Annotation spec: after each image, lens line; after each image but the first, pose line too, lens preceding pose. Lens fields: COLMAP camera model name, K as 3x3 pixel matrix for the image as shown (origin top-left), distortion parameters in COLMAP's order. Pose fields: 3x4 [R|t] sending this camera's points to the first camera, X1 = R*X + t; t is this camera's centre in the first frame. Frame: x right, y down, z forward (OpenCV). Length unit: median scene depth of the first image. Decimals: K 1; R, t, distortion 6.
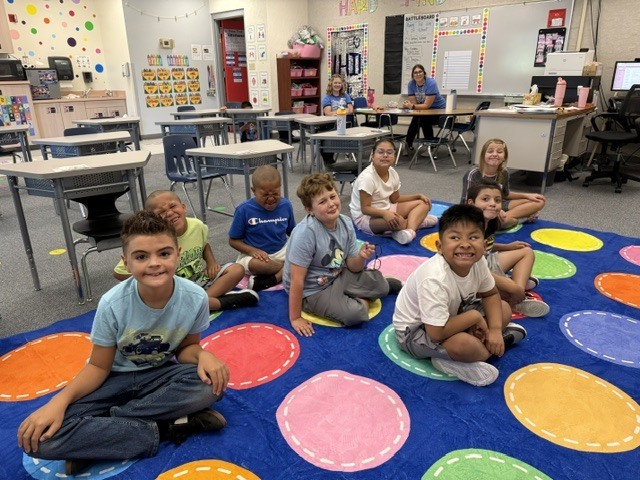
lens RADIAL K [[453.5, 0, 320.1], [0, 453.5, 237.3], [0, 0, 1]] dist [0.012477, 0.001125]
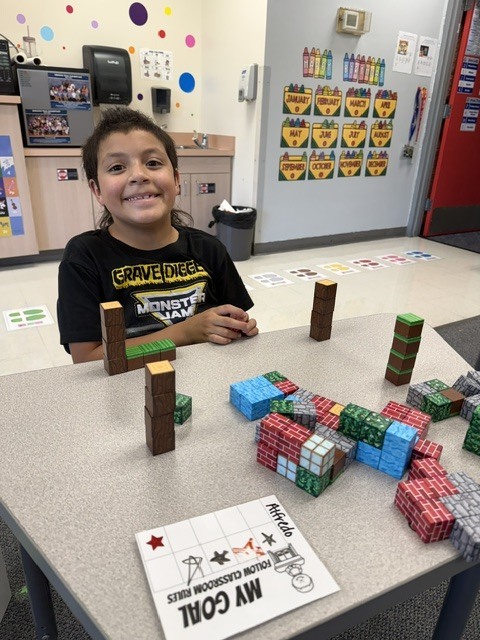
lens RADIAL K [[453.5, 0, 240.4], [0, 453.5, 322.4], [0, 0, 1]] dist [0.012477, 0.001125]
pose [[0.950447, 0.170387, -0.260035, -0.280783], [-0.152770, 0.984454, 0.086673, -0.186279], [0.270760, -0.042653, 0.961701, 0.578389]]
